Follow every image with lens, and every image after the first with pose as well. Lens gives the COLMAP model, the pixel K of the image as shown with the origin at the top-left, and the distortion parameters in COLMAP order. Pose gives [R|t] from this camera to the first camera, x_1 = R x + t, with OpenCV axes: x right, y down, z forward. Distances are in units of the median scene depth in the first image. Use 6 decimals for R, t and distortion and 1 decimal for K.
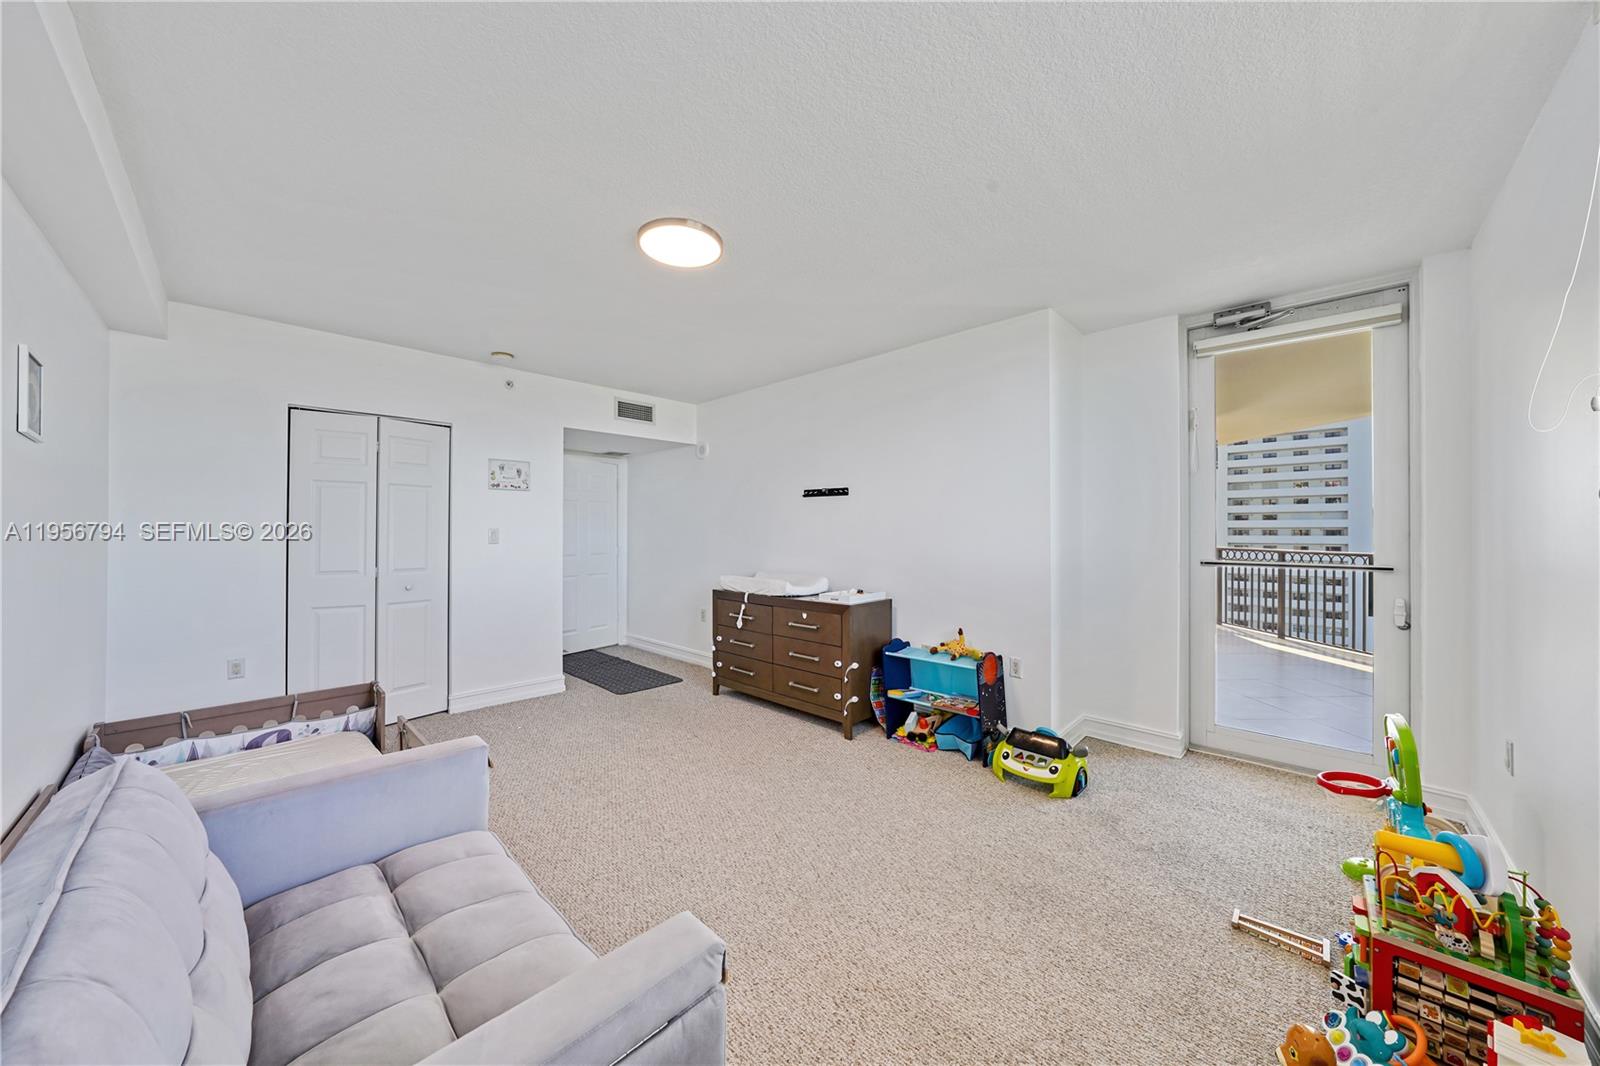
lens RADIAL K [[544.4, 0, 806.4], [0, 544.4, 532.3], [0, 0, 1]] dist [-0.002909, -0.000087]
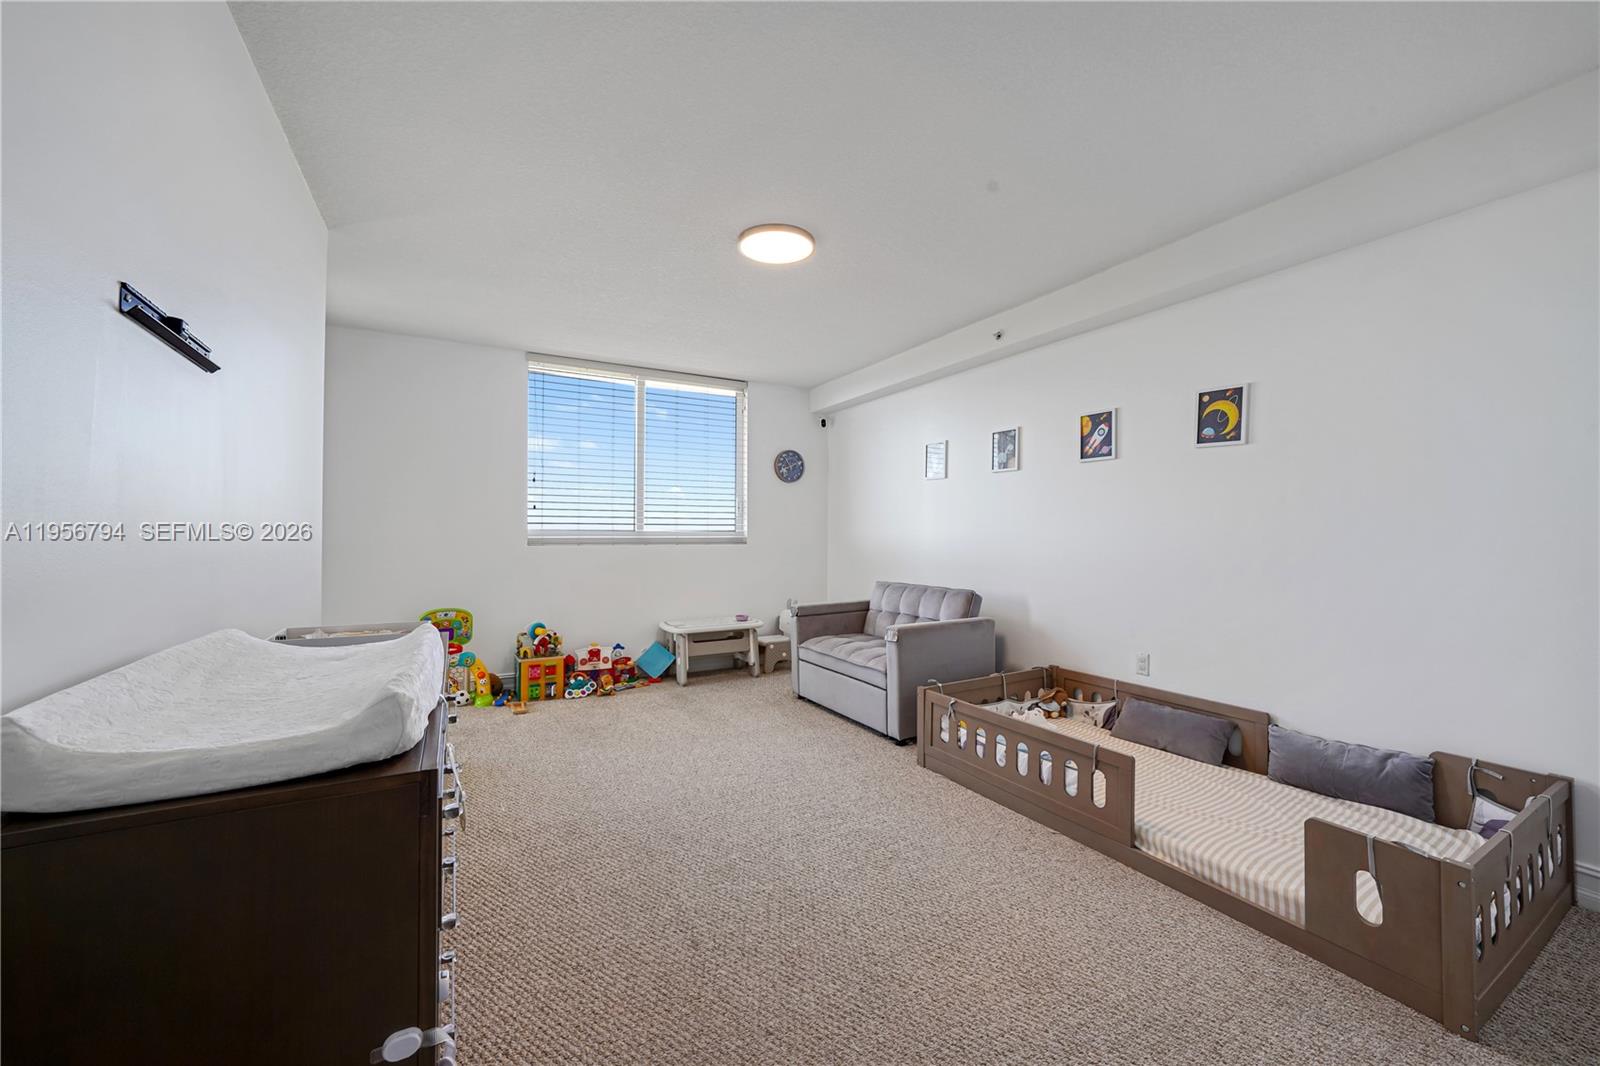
lens RADIAL K [[622.7, 0, 806.6], [0, 622.7, 532.6], [0, 0, 1]] dist [-0.008805, 0.000600]
pose [[-0.960256, -0.004678, 0.279083, -0.531999], [-0.004992, 0.999987, -0.000416, 0.039762], [-0.279077, -0.001792, -0.960267, 1.819610]]
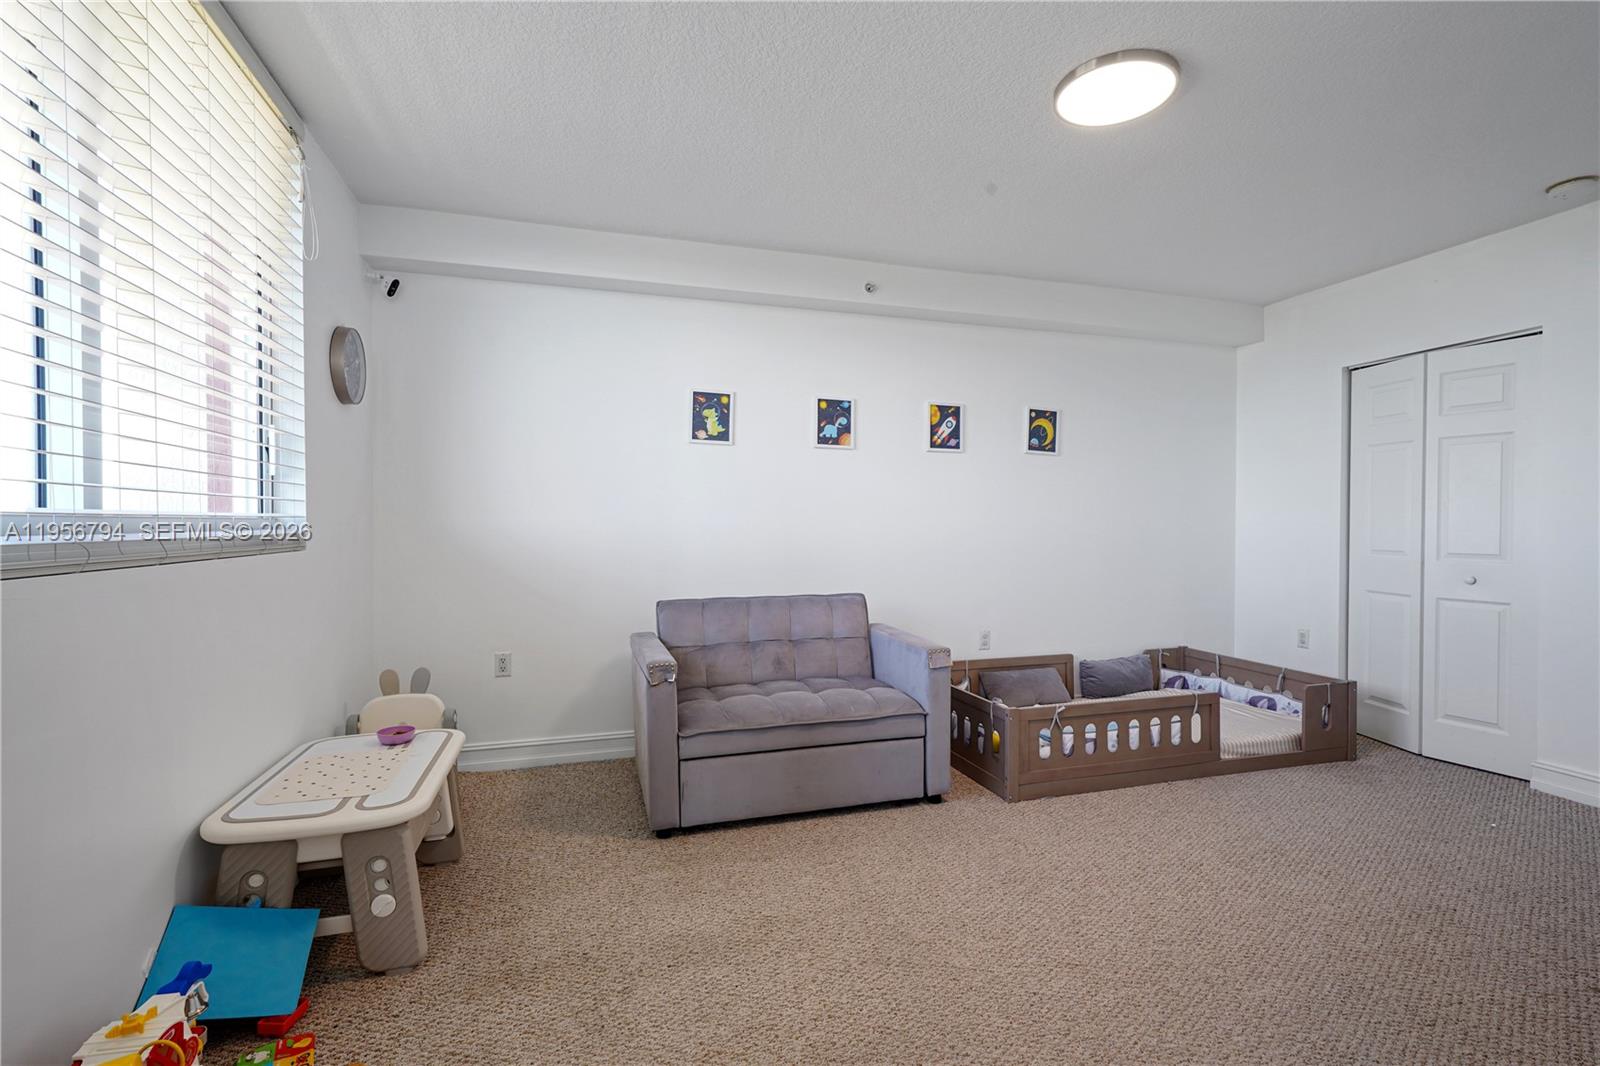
lens RADIAL K [[718.4, 0, 805.1], [0, 718.4, 531.0], [0, 0, 1]] dist [0.002048, 0.000275]
pose [[-0.482024, 0.003944, -0.876149, 0.675078], [-0.003654, 0.999972, 0.006511, 0.045978], [0.876150, 0.006340, -0.481996, 0.926152]]
